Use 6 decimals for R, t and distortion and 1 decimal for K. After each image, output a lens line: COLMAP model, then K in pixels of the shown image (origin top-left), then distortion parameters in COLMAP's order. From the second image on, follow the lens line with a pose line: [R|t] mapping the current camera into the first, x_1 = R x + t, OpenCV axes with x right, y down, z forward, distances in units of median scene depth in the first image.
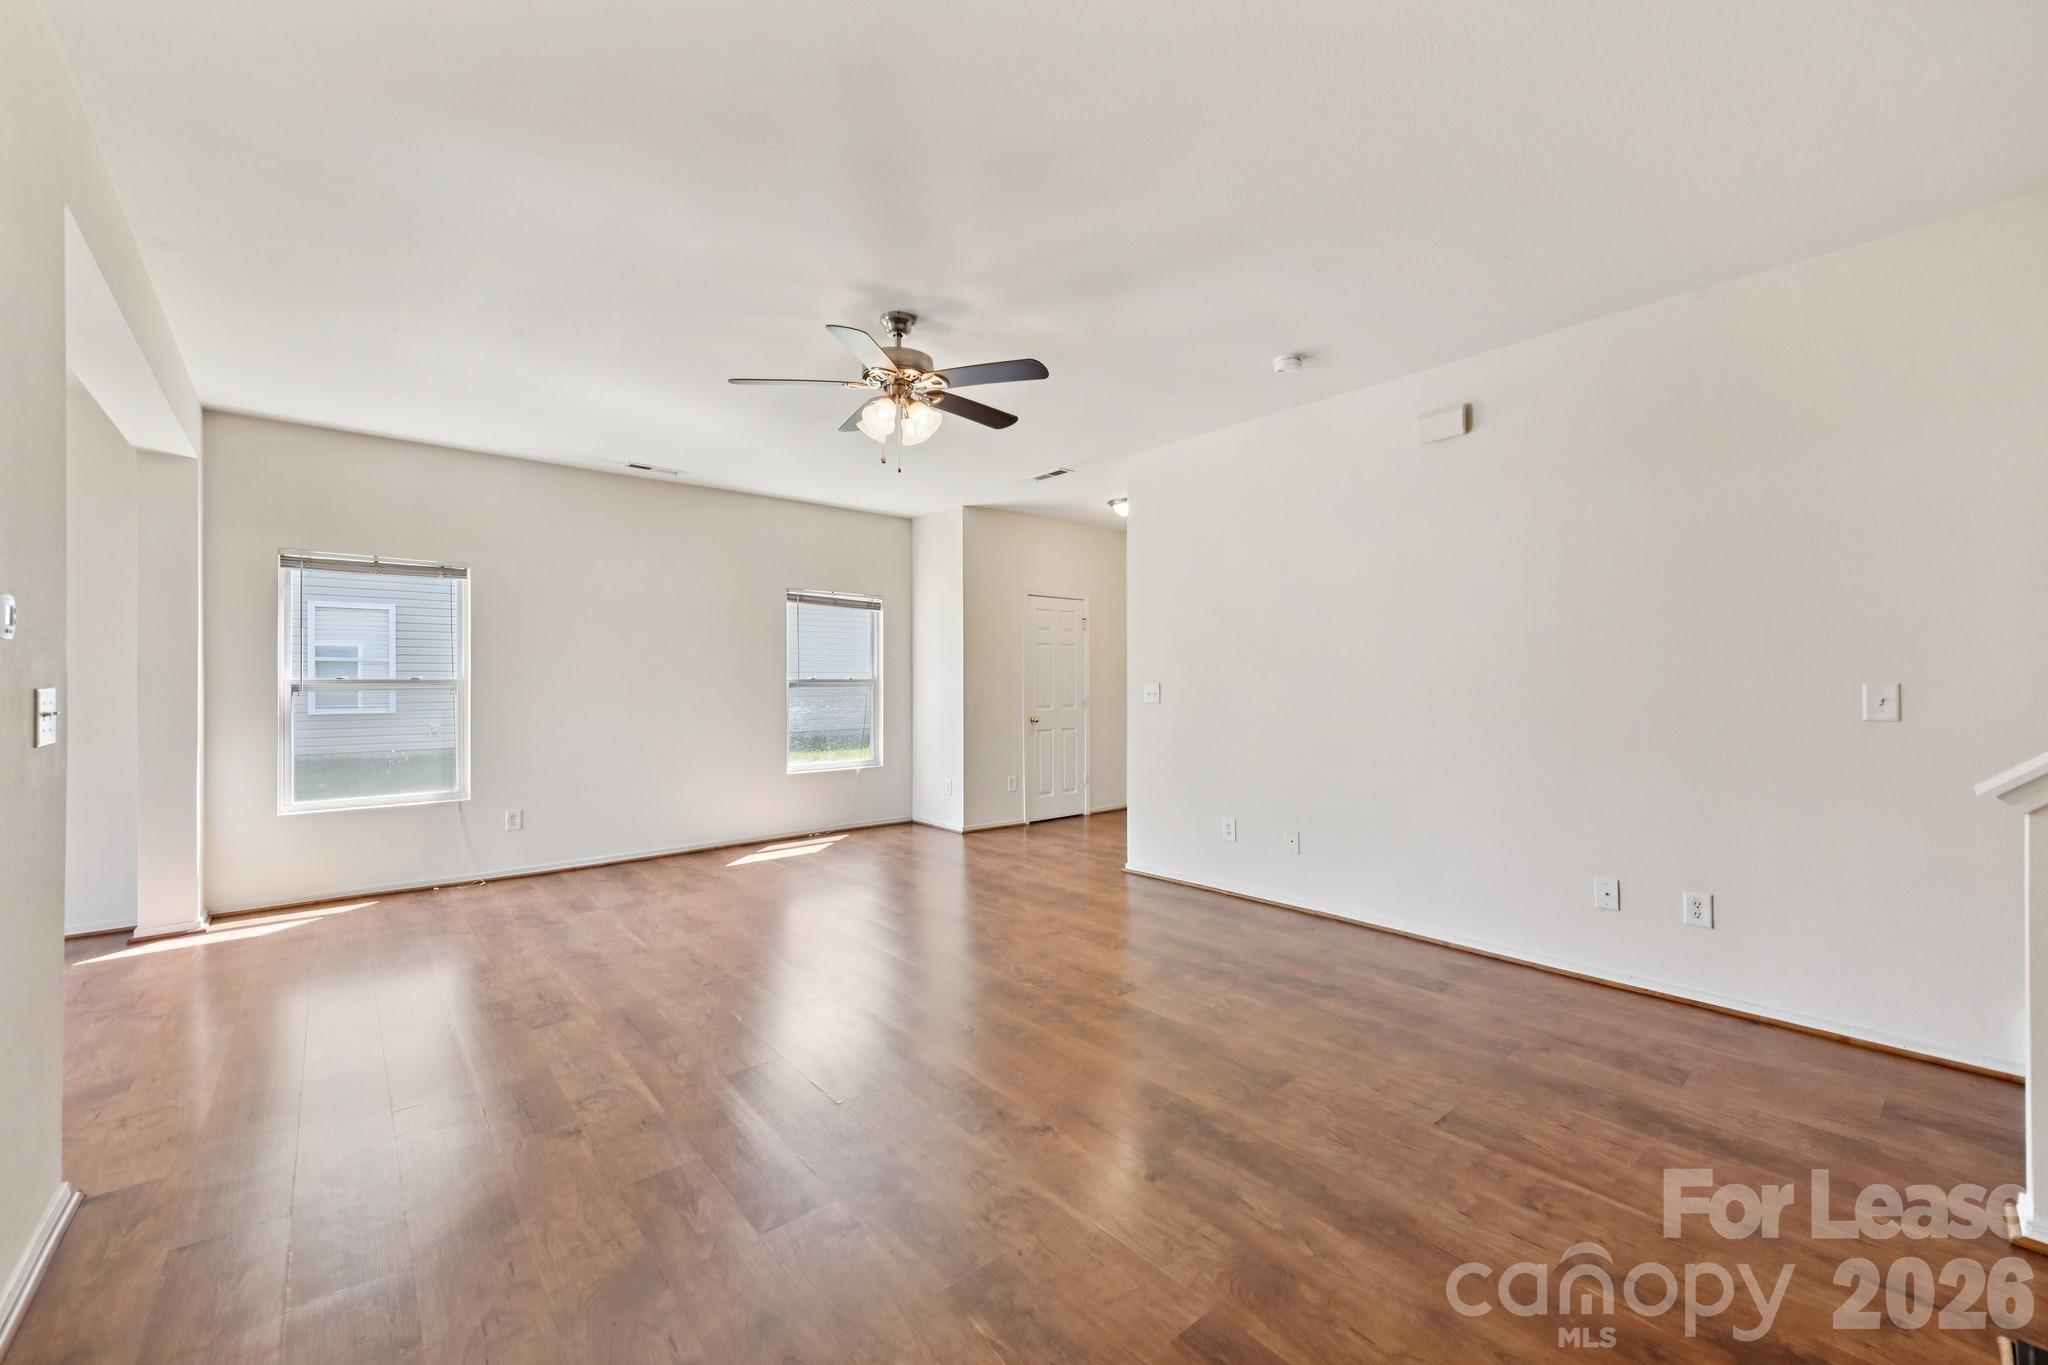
lens RADIAL K [[807.6, 0, 1025.8], [0, 807.6, 679.7], [0, 0, 1]] dist [0.008341, -0.000348]
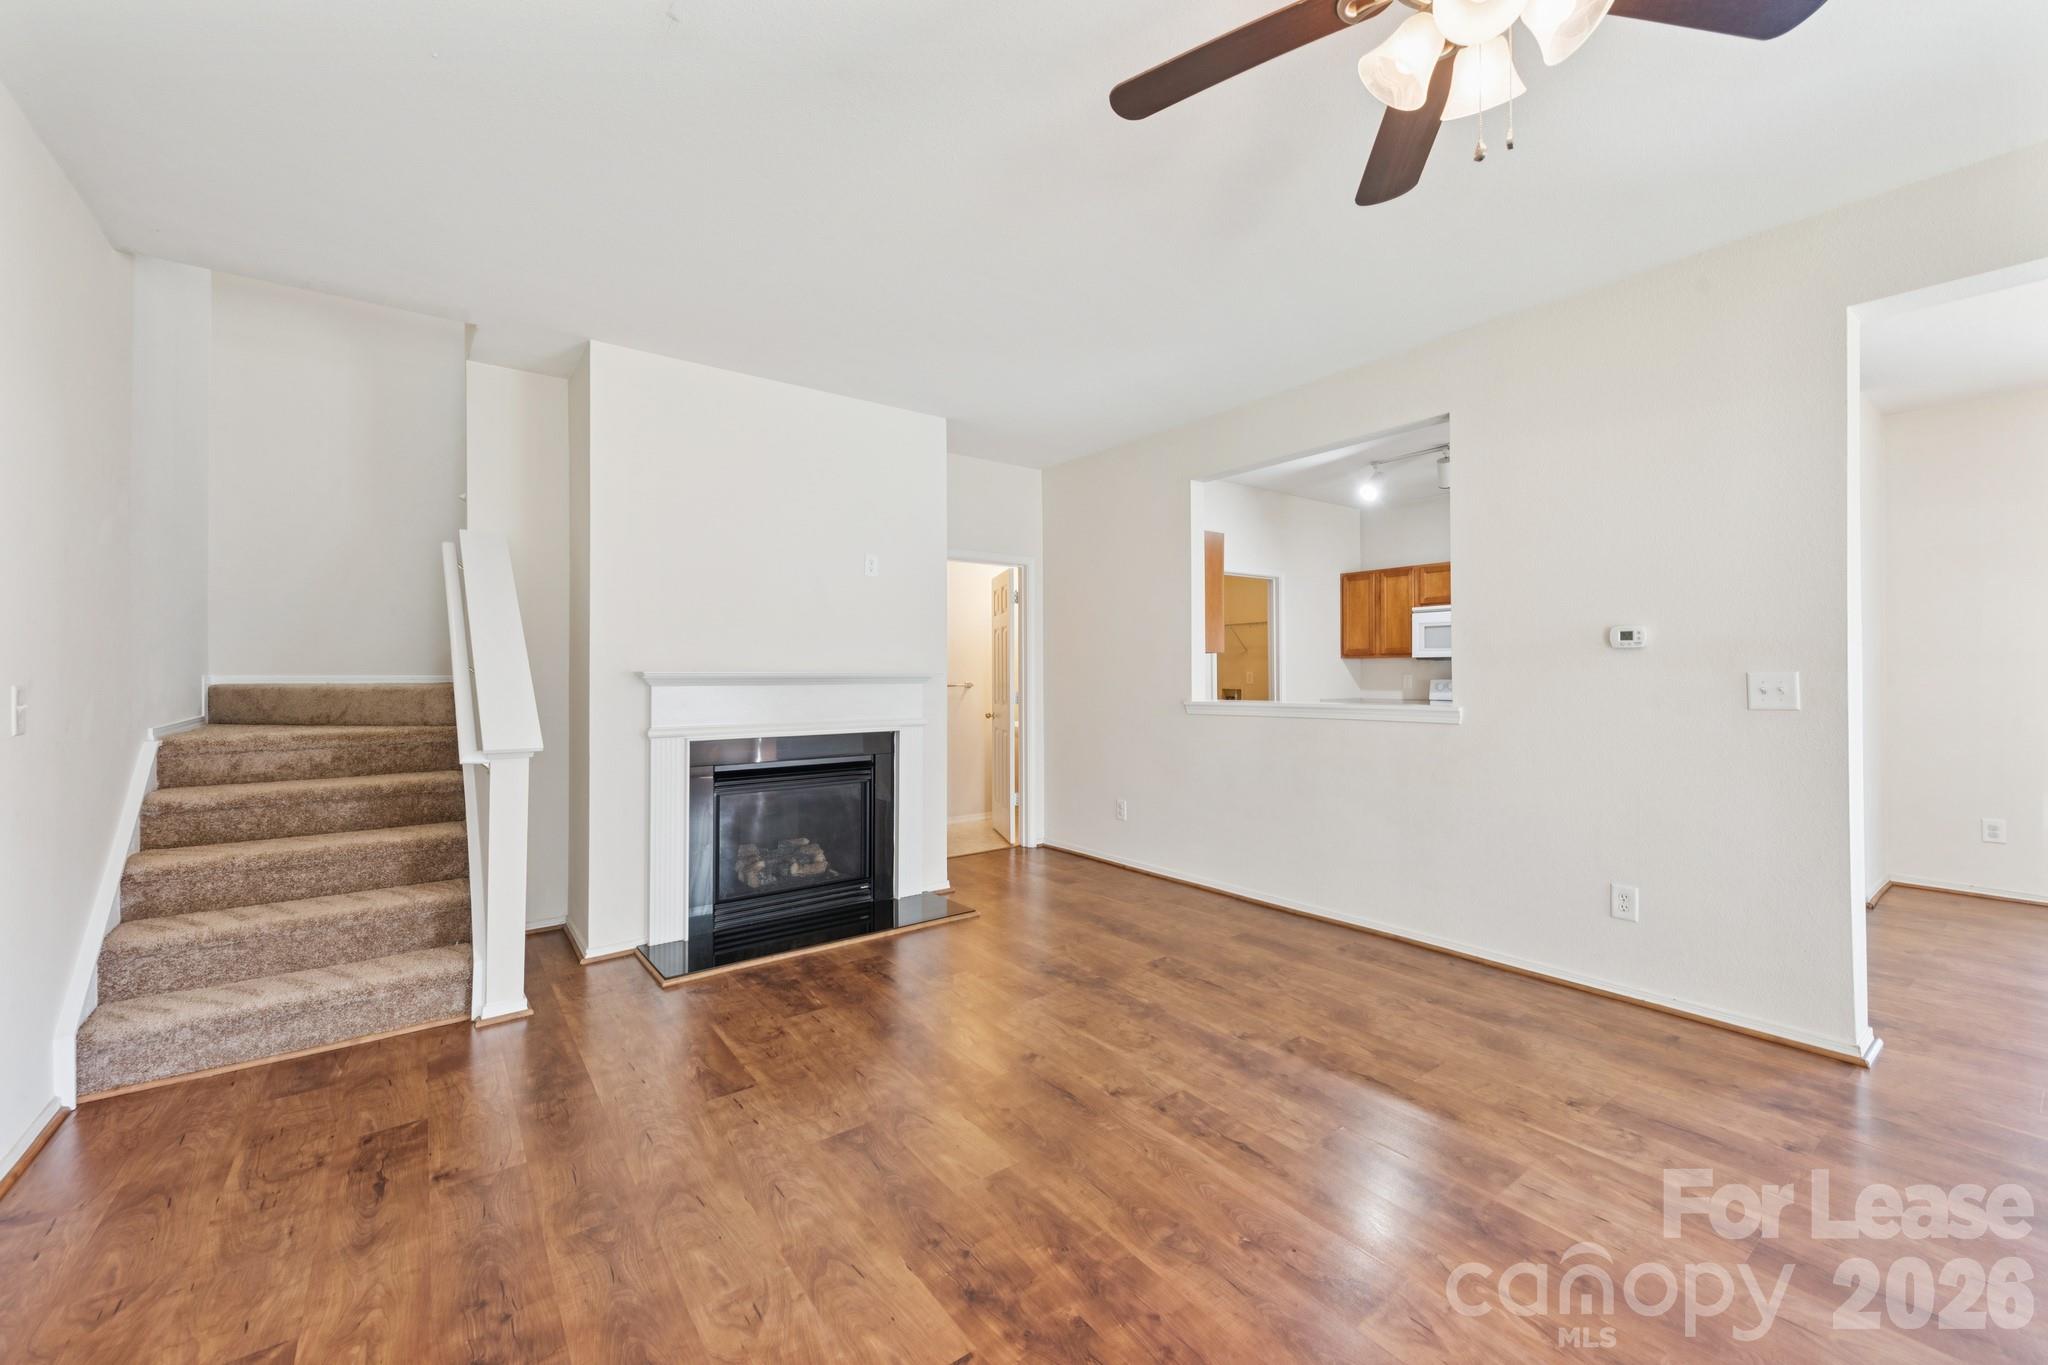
lens RADIAL K [[807.6, 0, 1024.7], [0, 807.6, 670.1], [0, 0, 1]] dist [0.008341, -0.000348]
pose [[-0.997939, 0.008724, 0.063571, 0.055438], [0.008528, 0.999958, -0.003347, 0.000270], [-0.063597, -0.002798, -0.997972, 1.608413]]
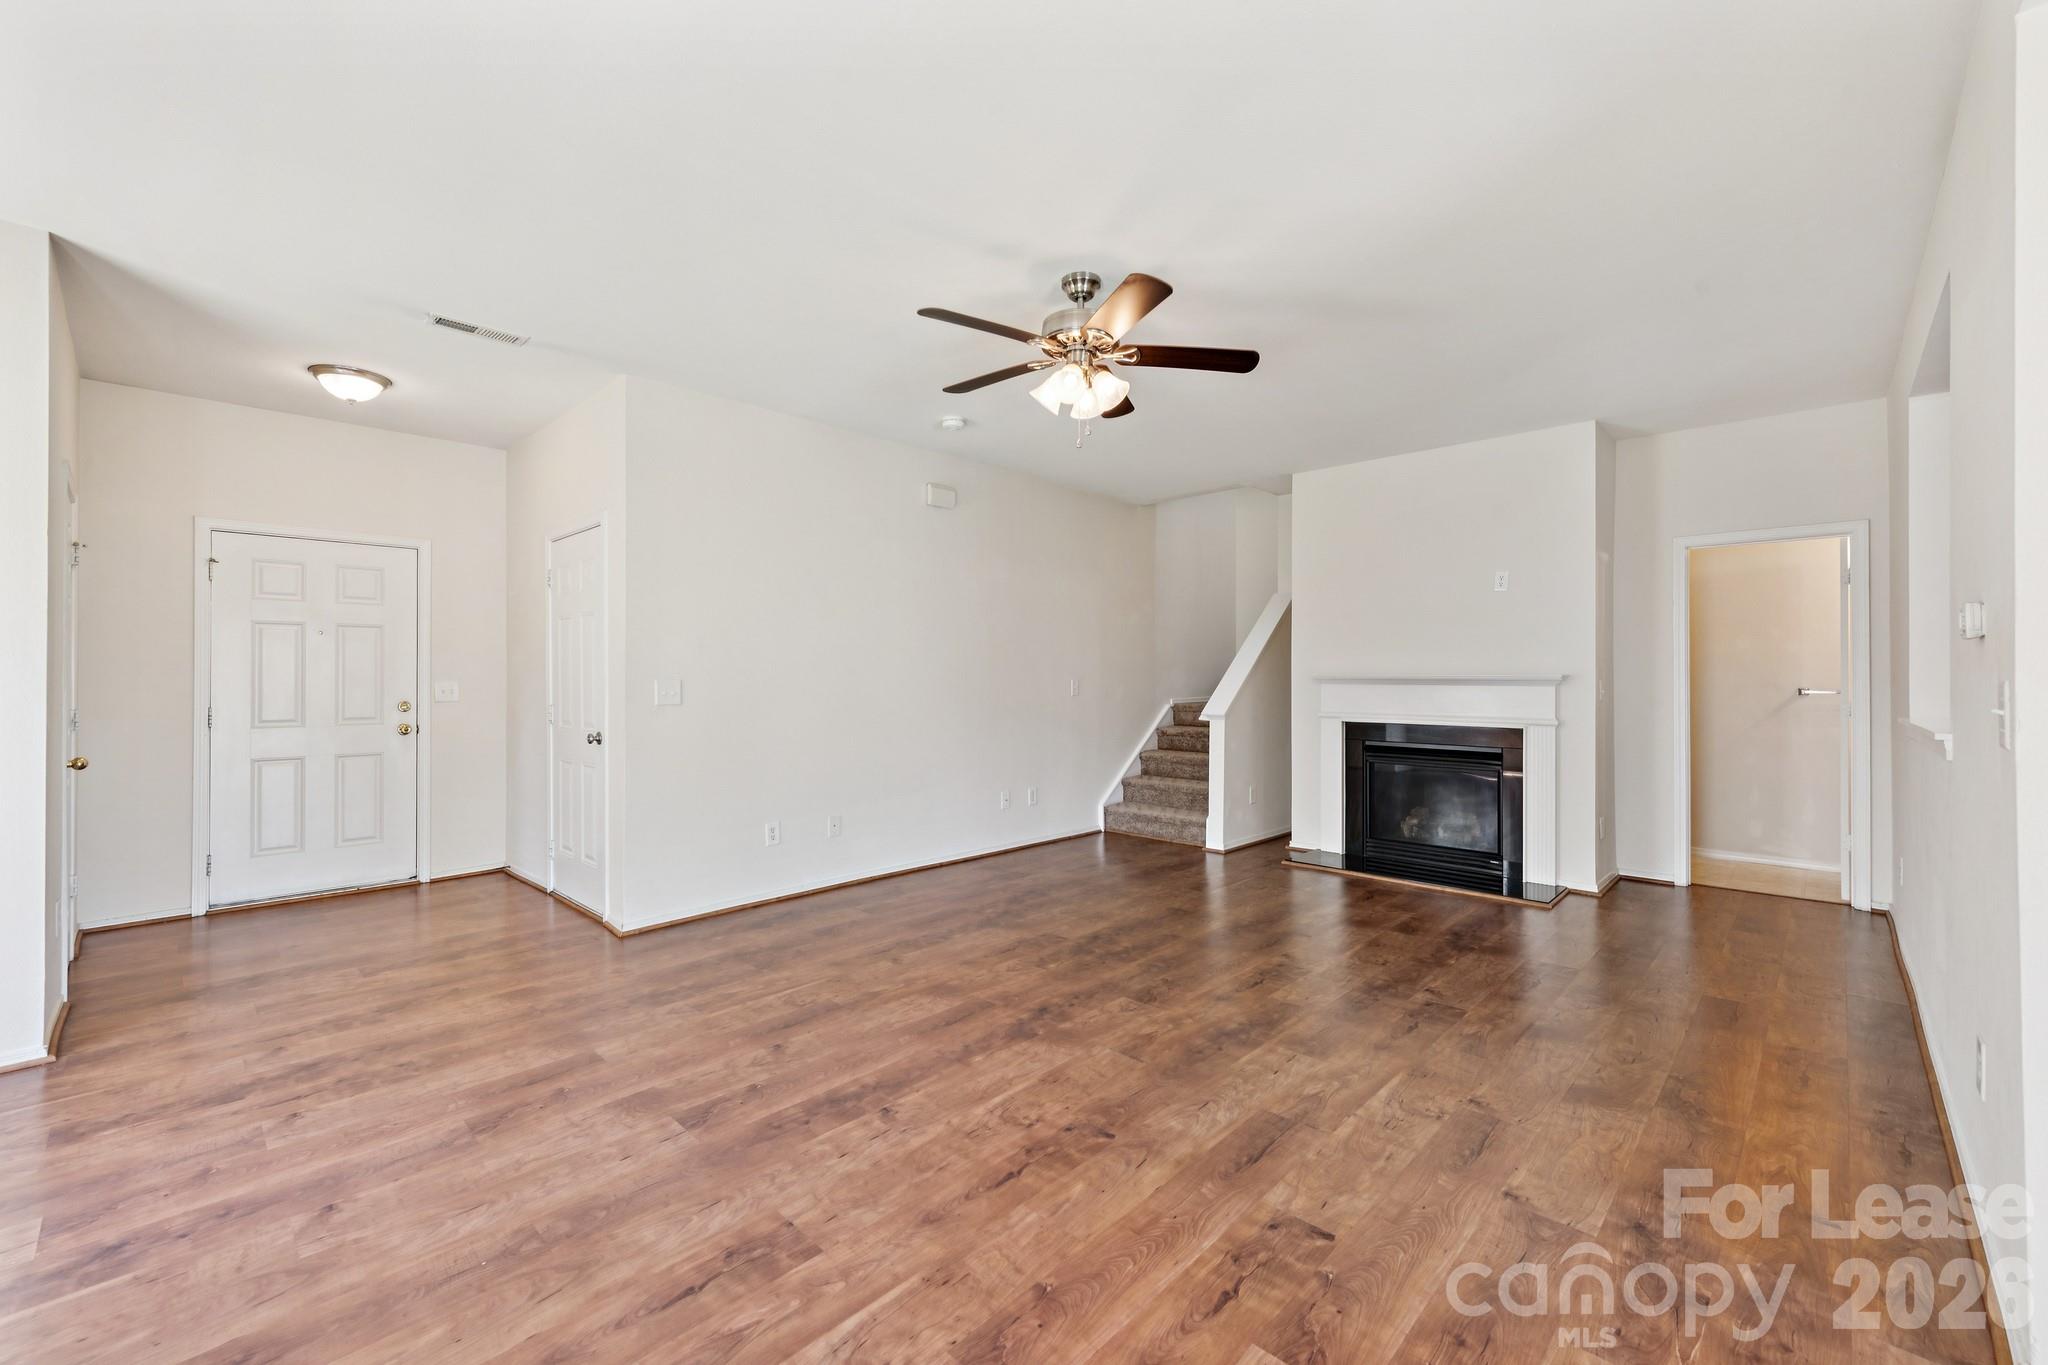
lens RADIAL K [[836.9, 0, 1021.9], [0, 836.9, 678.1], [0, 0, 1]] dist [0.013680, 0.000139]
pose [[-0.095695, 0.003482, 0.995405, -1.226205], [-0.000417, 0.999994, -0.003538, 0.009966], [-0.995411, -0.000754, -0.095693, 1.303340]]
